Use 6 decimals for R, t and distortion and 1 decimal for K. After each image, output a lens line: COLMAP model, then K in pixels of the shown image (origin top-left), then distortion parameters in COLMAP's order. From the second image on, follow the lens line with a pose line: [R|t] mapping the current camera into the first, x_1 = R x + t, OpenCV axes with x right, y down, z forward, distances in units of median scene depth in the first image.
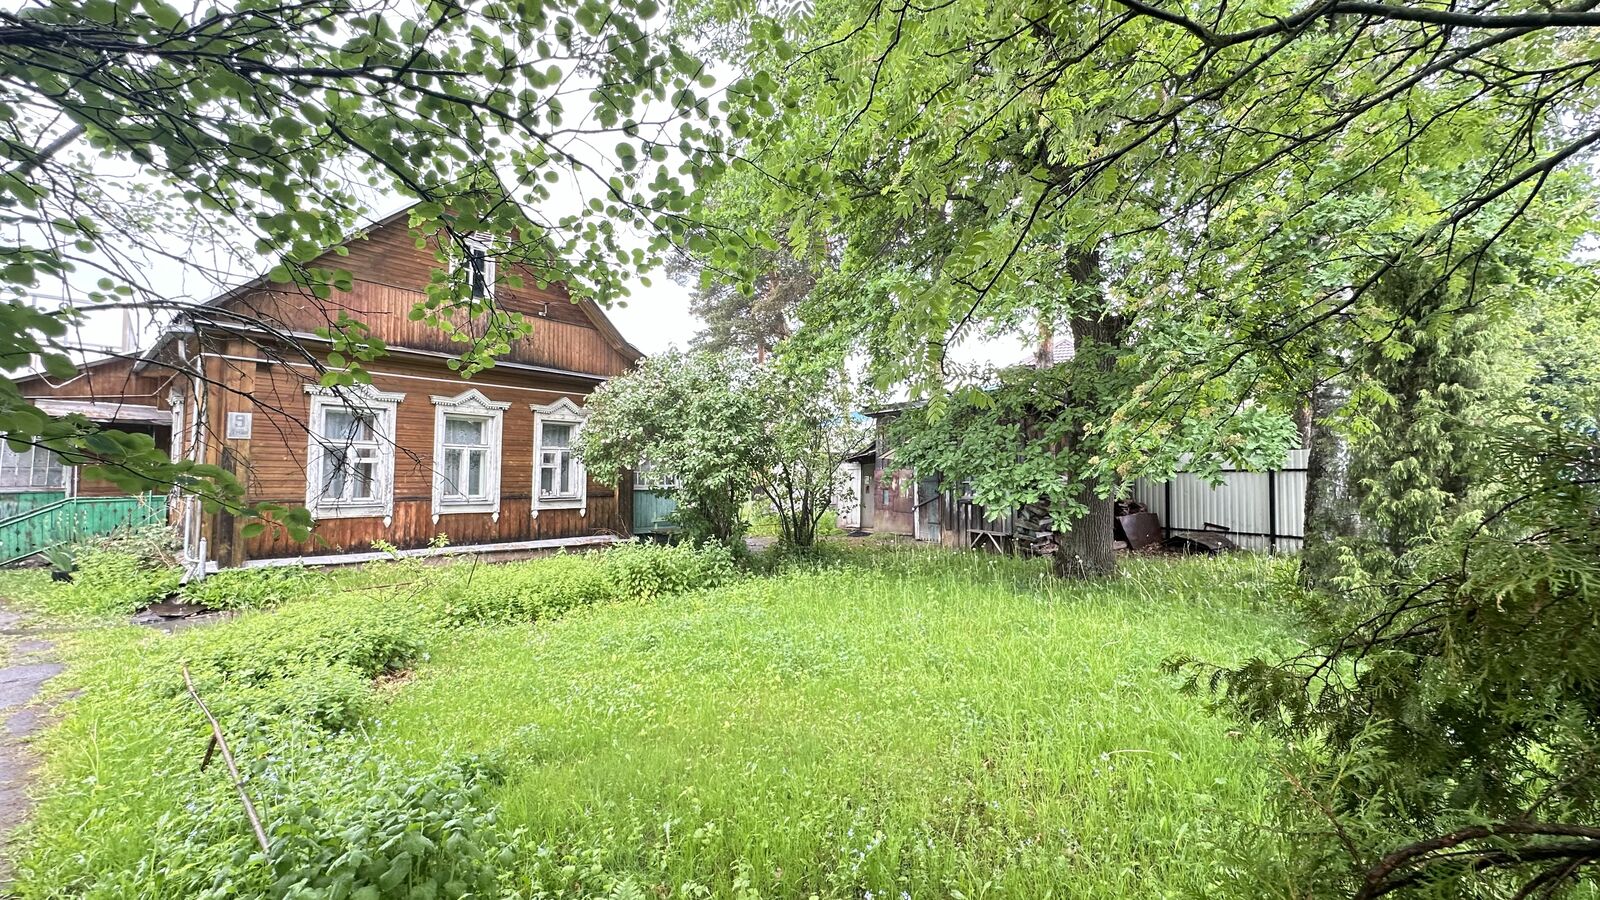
lens RADIAL K [[637.0, 0, 799.0], [0, 637.0, 453.0], [0, 0, 1]] dist [-0.003446, 0.001524]
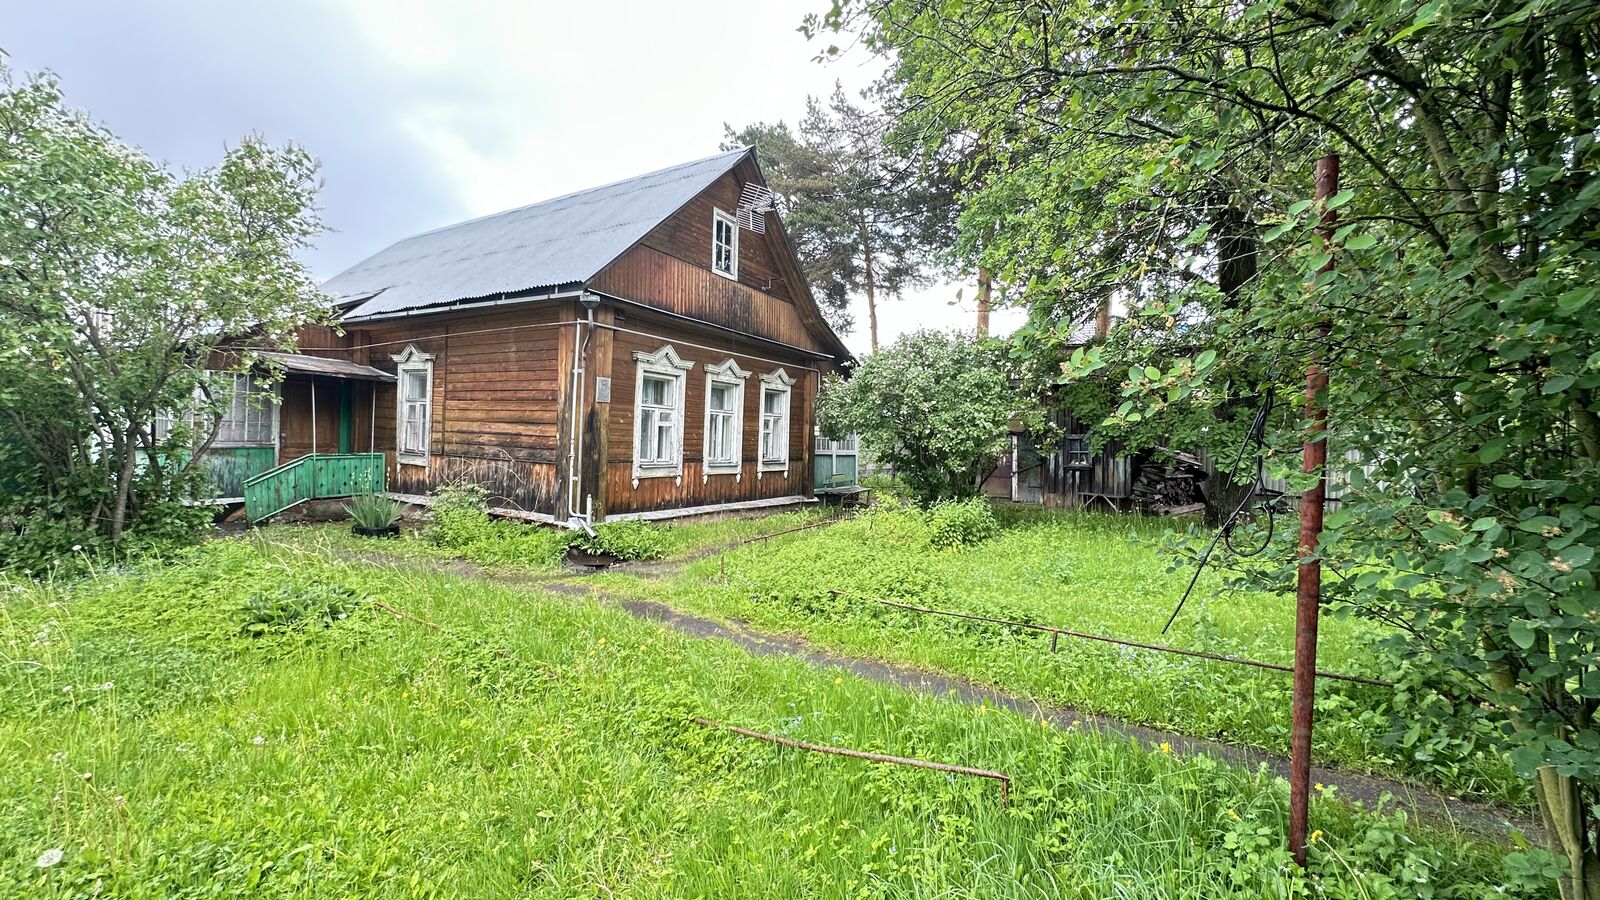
lens RADIAL K [[637.0, 0, 802.4], [0, 637.0, 448.5], [0, 0, 1]] dist [-0.003446, 0.001524]
pose [[0.986583, 0.017351, 0.162334, -0.552158], [-0.025134, 0.998625, 0.046014, -0.001406], [-0.161312, -0.049477, 0.985662, -0.081372]]
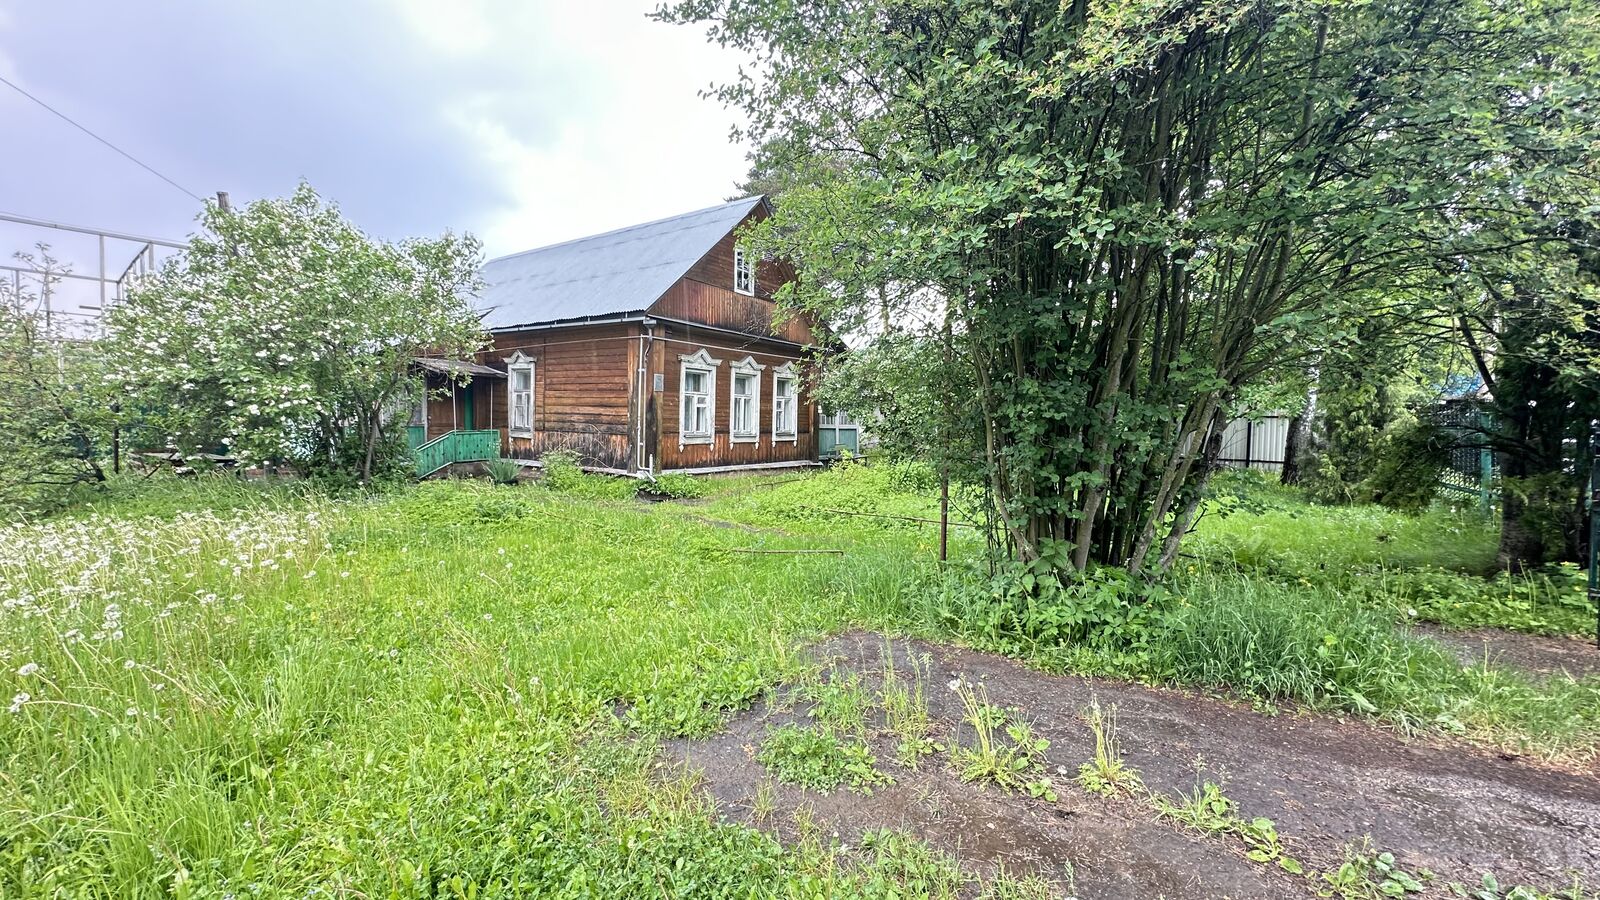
lens RADIAL K [[637.0, 0, 803.1], [0, 637.0, 445.9], [0, 0, 1]] dist [-0.003446, 0.001524]
pose [[0.994467, 0.002723, 0.105016, -0.530273], [-0.010526, 0.997216, 0.073820, -0.005600], [-0.104522, -0.074517, 0.991727, -0.437686]]
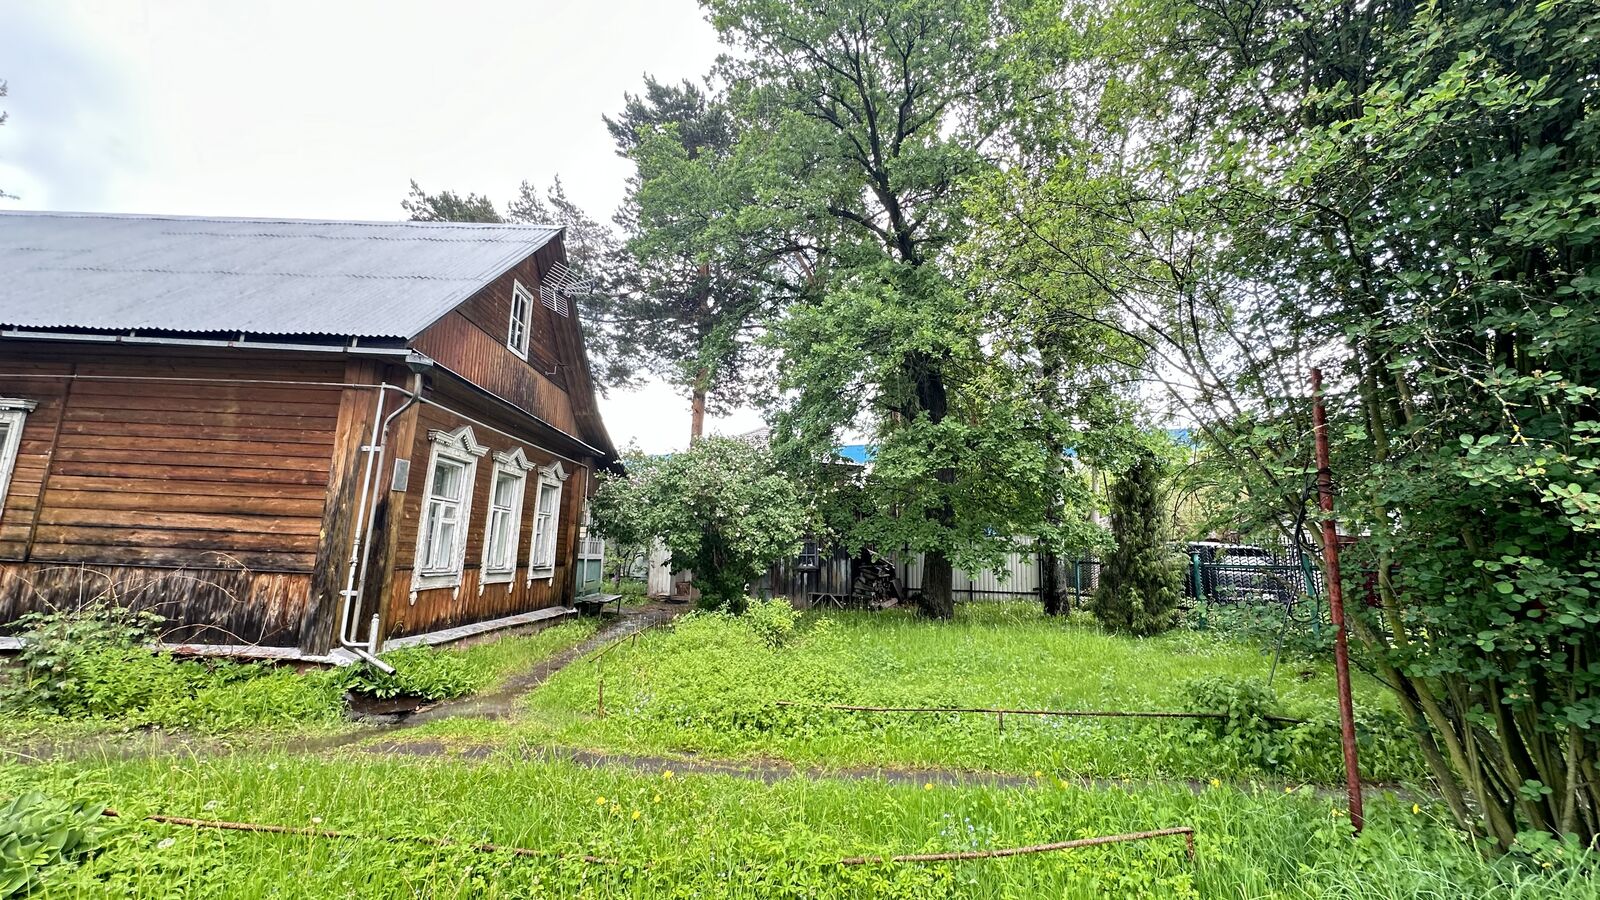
lens RADIAL K [[637.0, 0, 802.0], [0, 637.0, 447.9], [0, 0, 1]] dist [-0.003446, 0.001524]
pose [[0.758185, 0.121476, 0.640624, -0.778064], [-0.043626, 0.989742, -0.136044, 0.009381], [-0.650579, 0.075199, 0.755707, 0.026057]]
